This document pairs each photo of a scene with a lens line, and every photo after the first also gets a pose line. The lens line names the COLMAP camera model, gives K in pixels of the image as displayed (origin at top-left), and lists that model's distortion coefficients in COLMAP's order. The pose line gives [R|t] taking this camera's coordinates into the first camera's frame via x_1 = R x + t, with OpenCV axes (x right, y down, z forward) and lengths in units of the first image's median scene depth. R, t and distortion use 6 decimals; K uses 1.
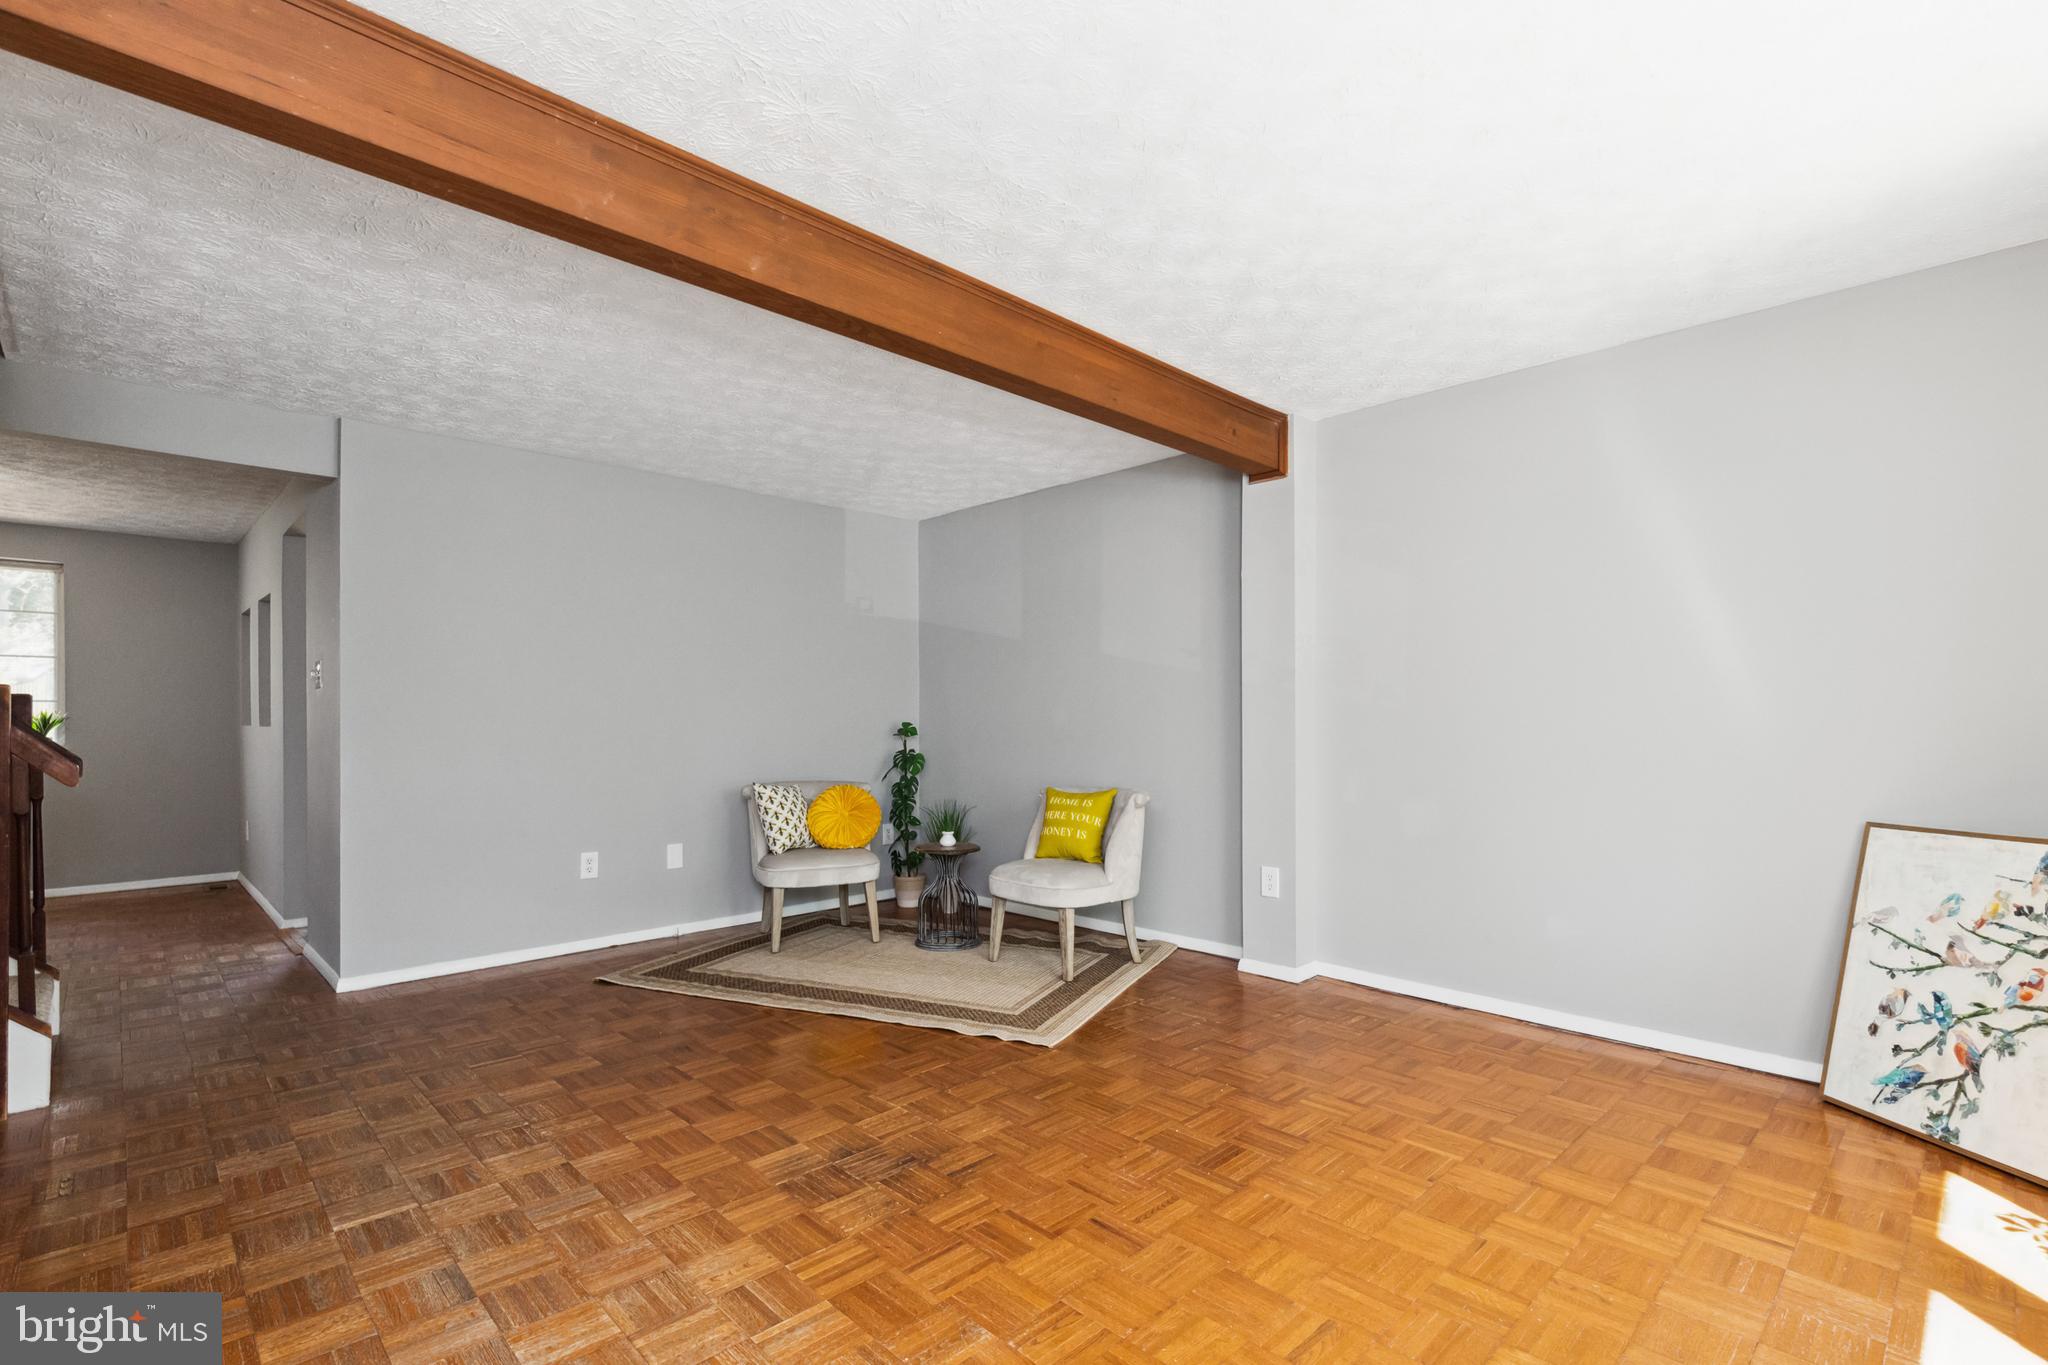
lens RADIAL K [[936.1, 0, 1029.7], [0, 936.1, 699.9], [0, 0, 1]] dist [0.000555, 0.000362]
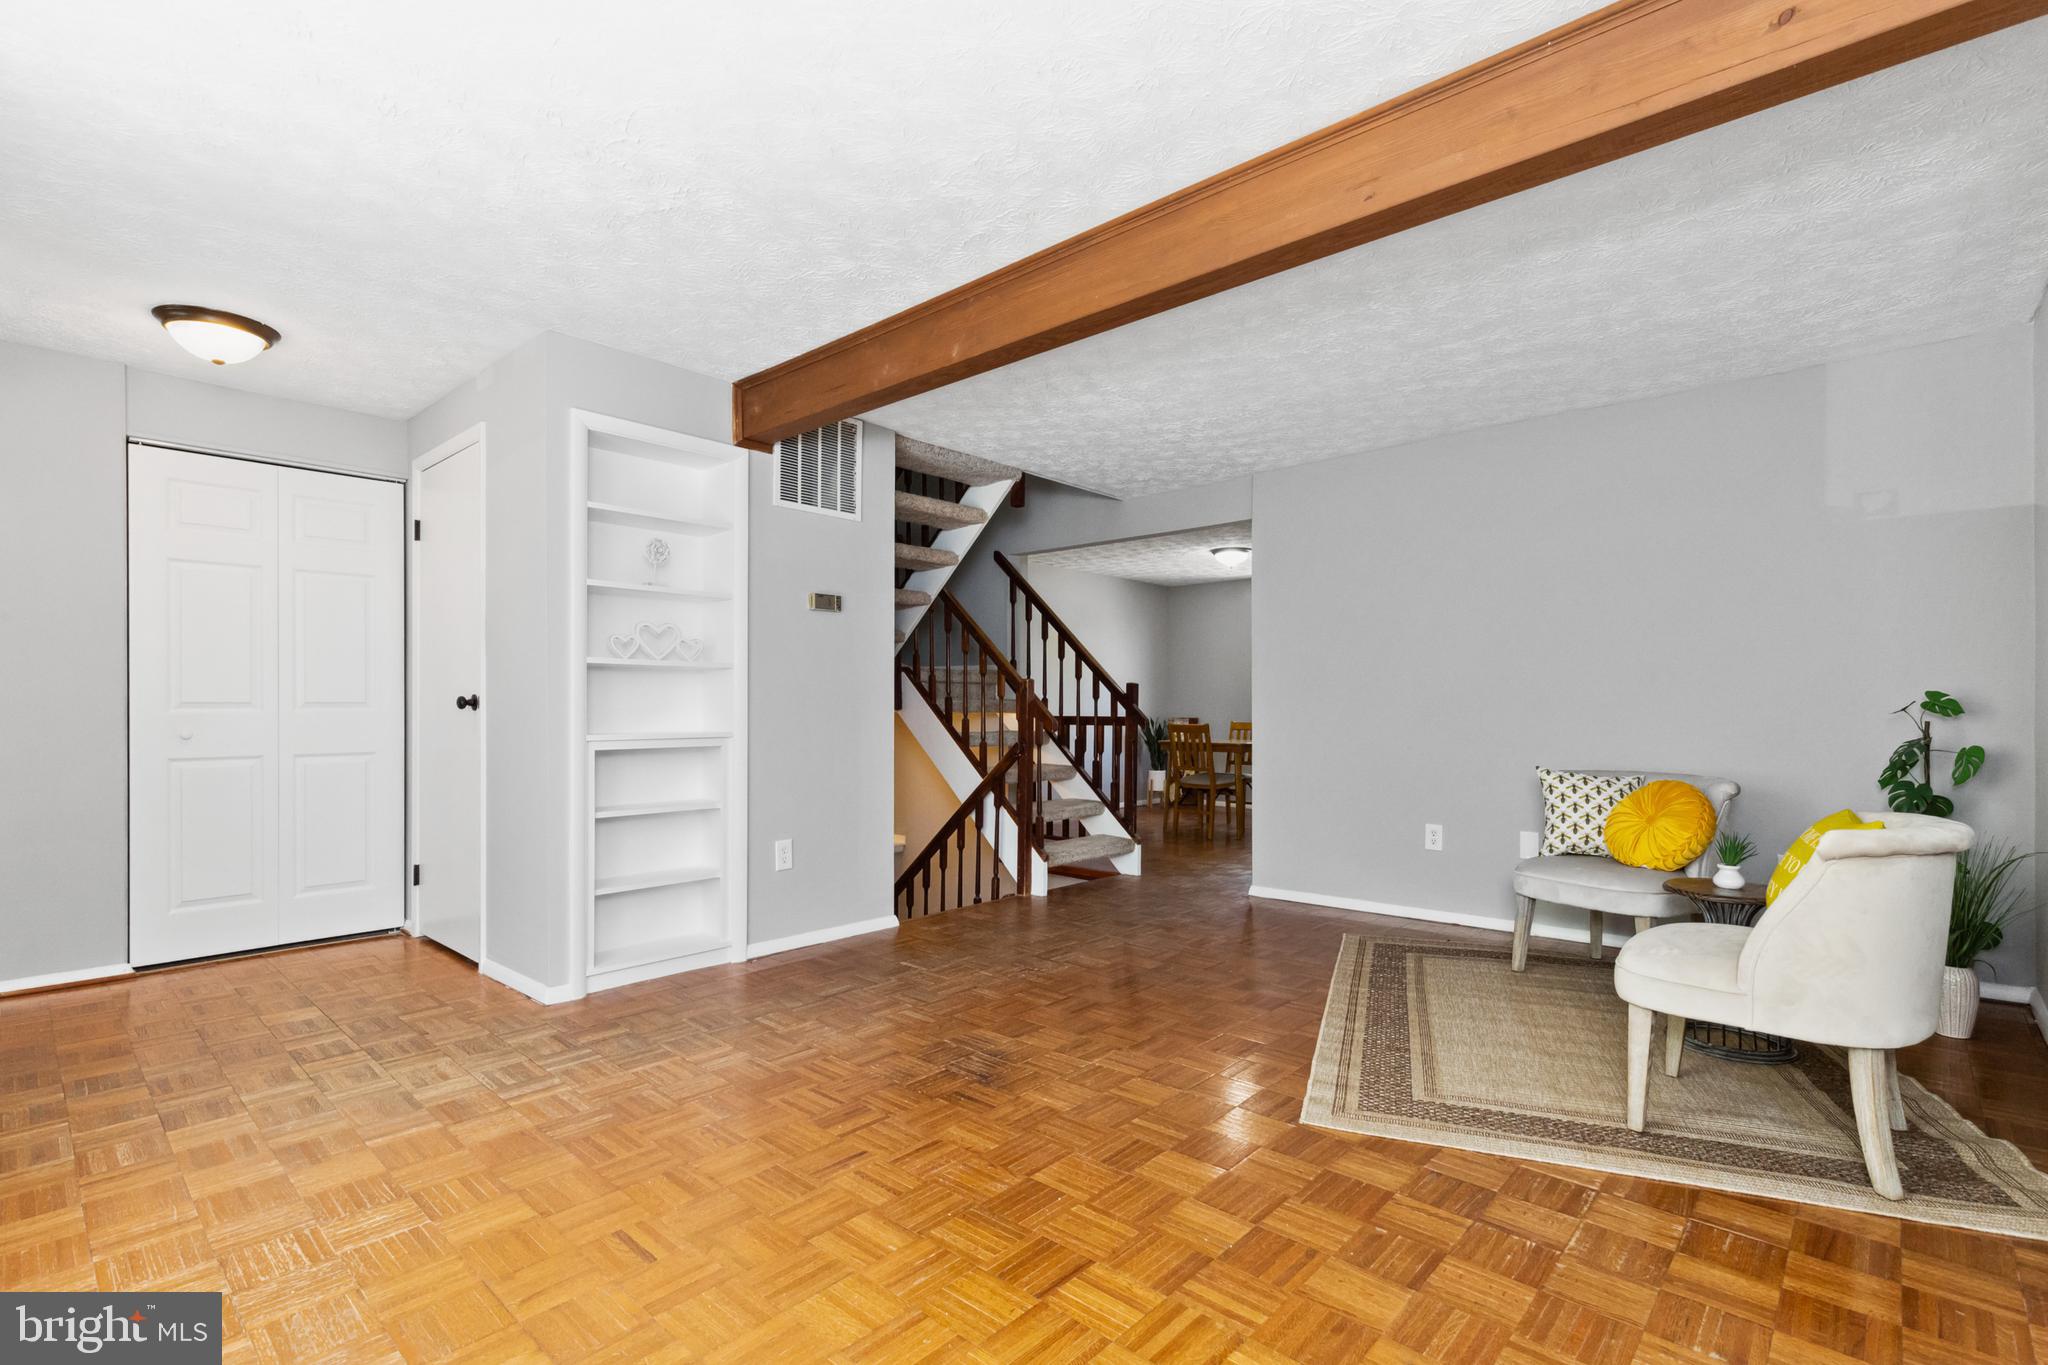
lens RADIAL K [[936.1, 0, 1029.7], [0, 936.1, 699.9], [0, 0, 1]] dist [0.000555, 0.000362]
pose [[0.059487, -0.006148, -0.998210, 0.636113], [0.030329, 0.999531, -0.004349, 0.023209], [0.997768, -0.030016, 0.059645, 0.622496]]
